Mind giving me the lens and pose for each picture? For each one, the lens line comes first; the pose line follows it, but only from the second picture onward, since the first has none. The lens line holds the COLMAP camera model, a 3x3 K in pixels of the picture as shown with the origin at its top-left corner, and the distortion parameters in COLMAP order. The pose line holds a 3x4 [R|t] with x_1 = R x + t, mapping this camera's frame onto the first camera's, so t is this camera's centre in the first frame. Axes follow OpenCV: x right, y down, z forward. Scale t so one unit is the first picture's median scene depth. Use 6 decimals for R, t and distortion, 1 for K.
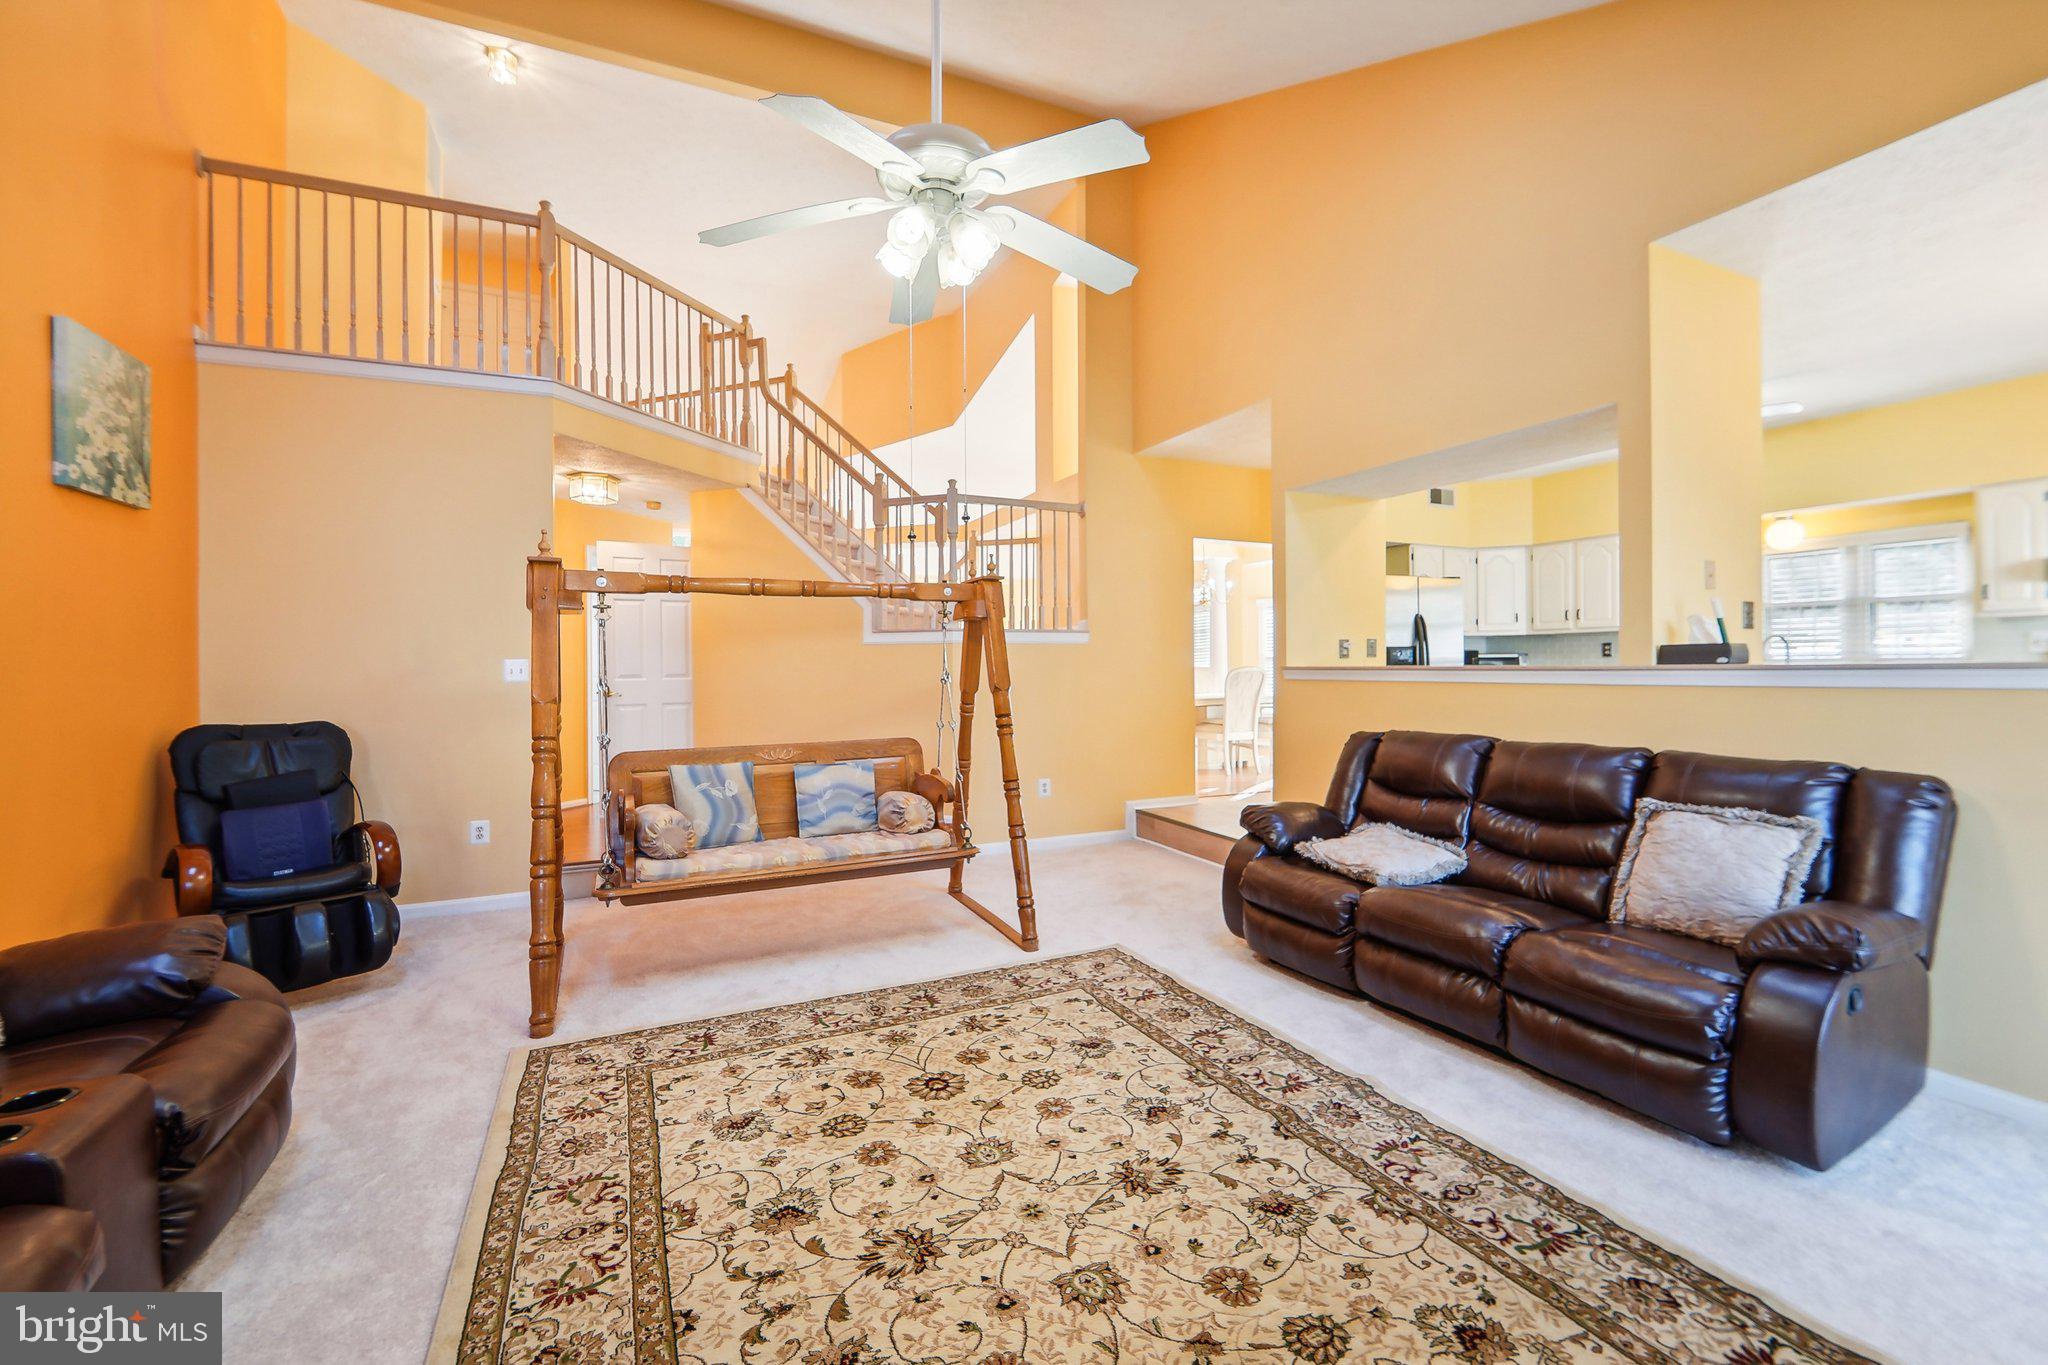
lens RADIAL K [[846.7, 0, 1024.0], [0, 846.7, 668.5], [0, 0, 1]] dist [-0.012286, -0.000947]
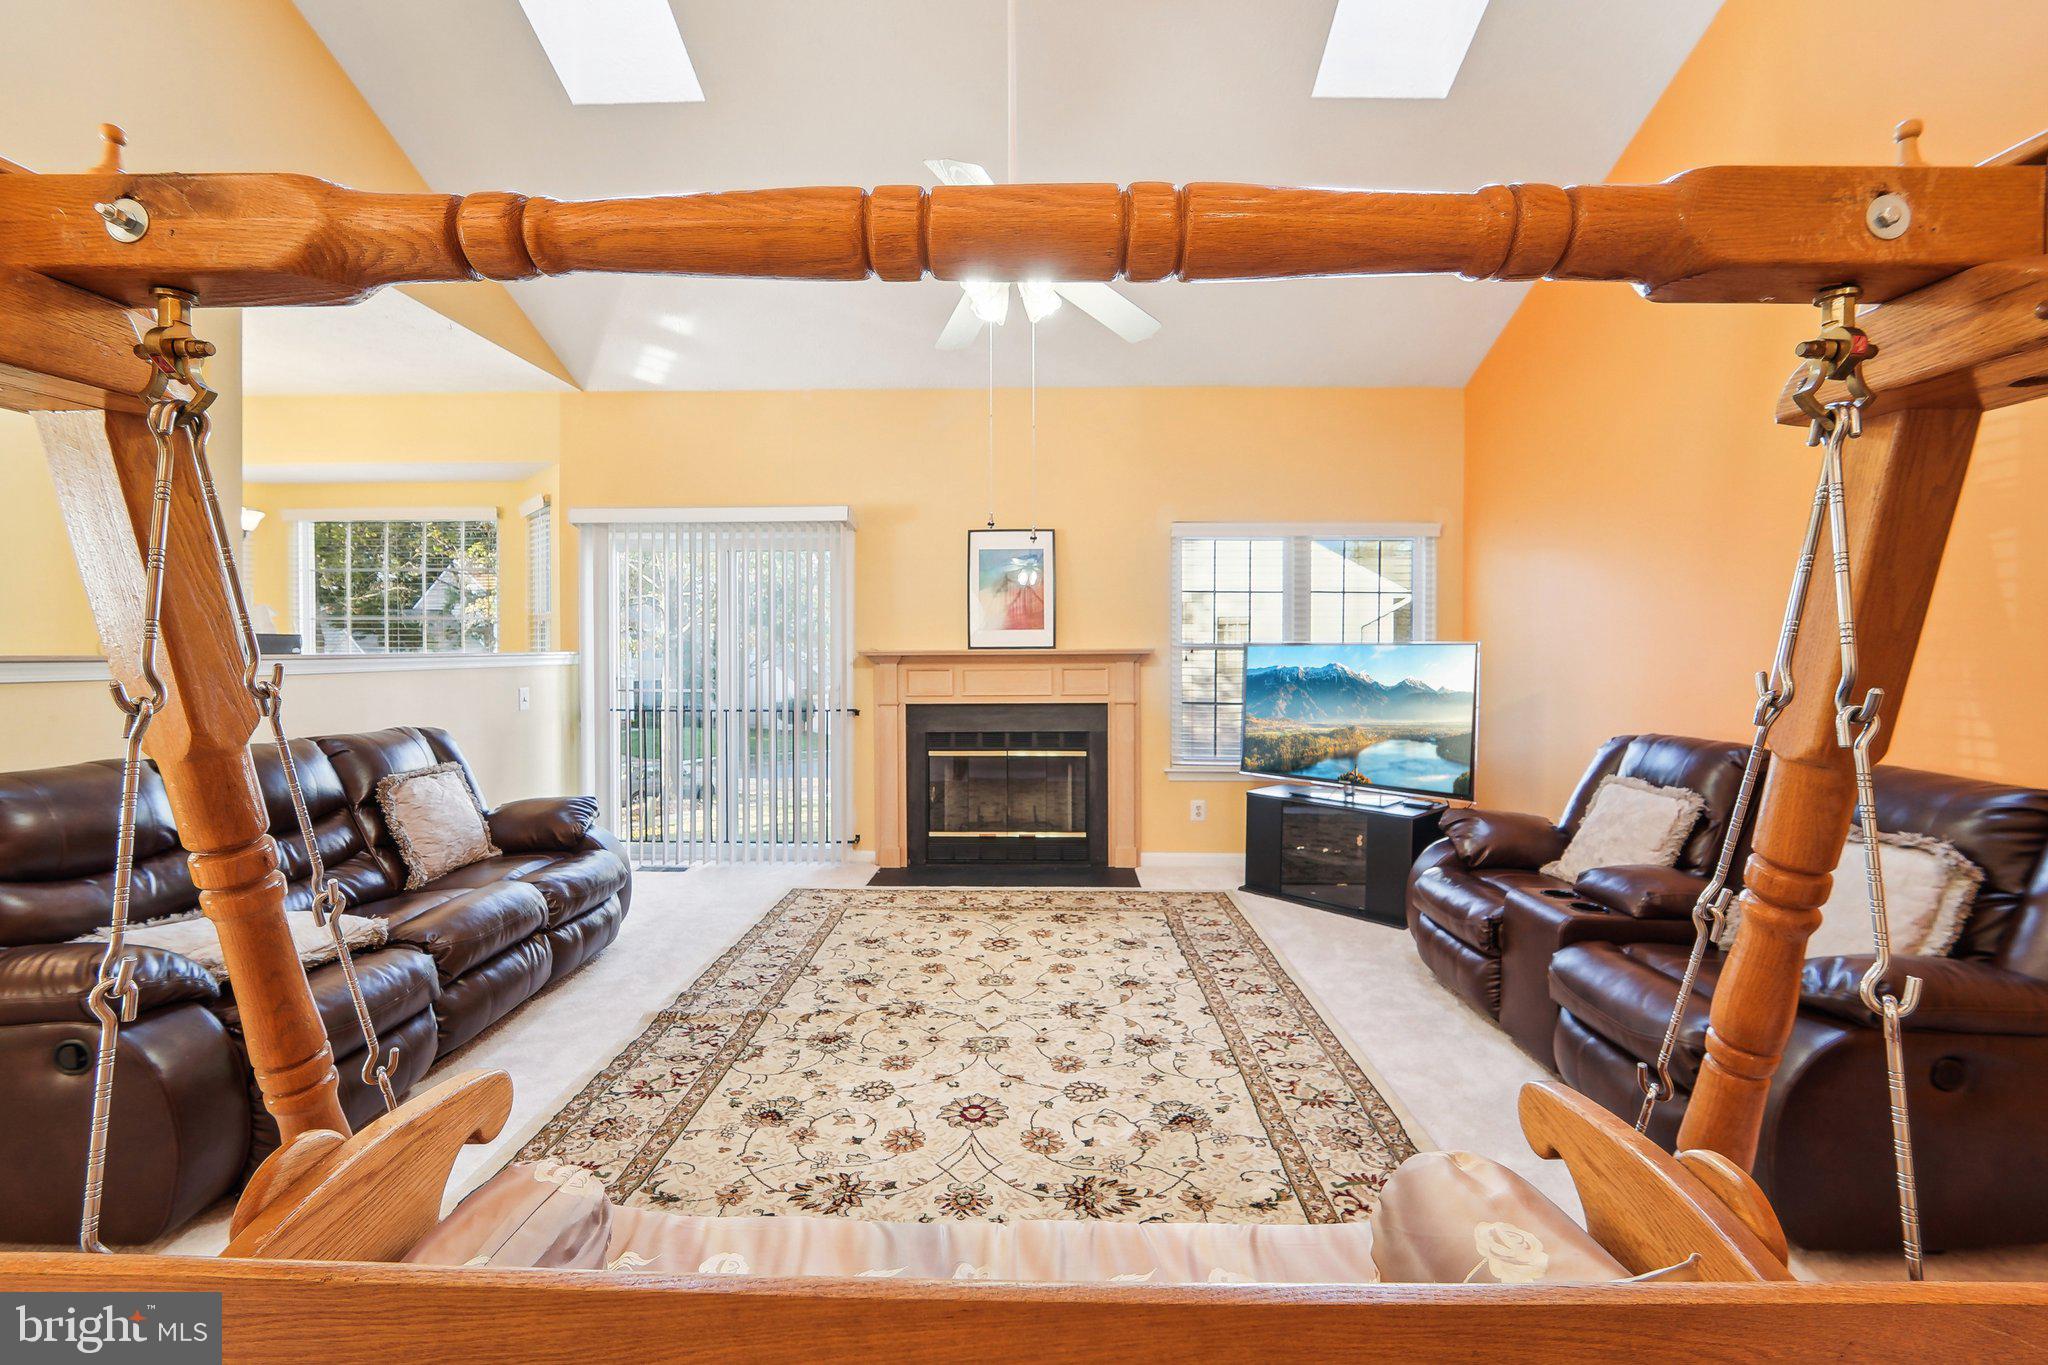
lens RADIAL K [[846.7, 0, 1032.5], [0, 846.7, 668.2], [0, 0, 1]] dist [-0.012286, -0.000947]
pose [[-0.893938, 0.000434, 0.448190, -0.597151], [0.007693, 0.999867, 0.014376, 0.005037], [-0.448124, 0.016299, -0.893823, 1.874410]]
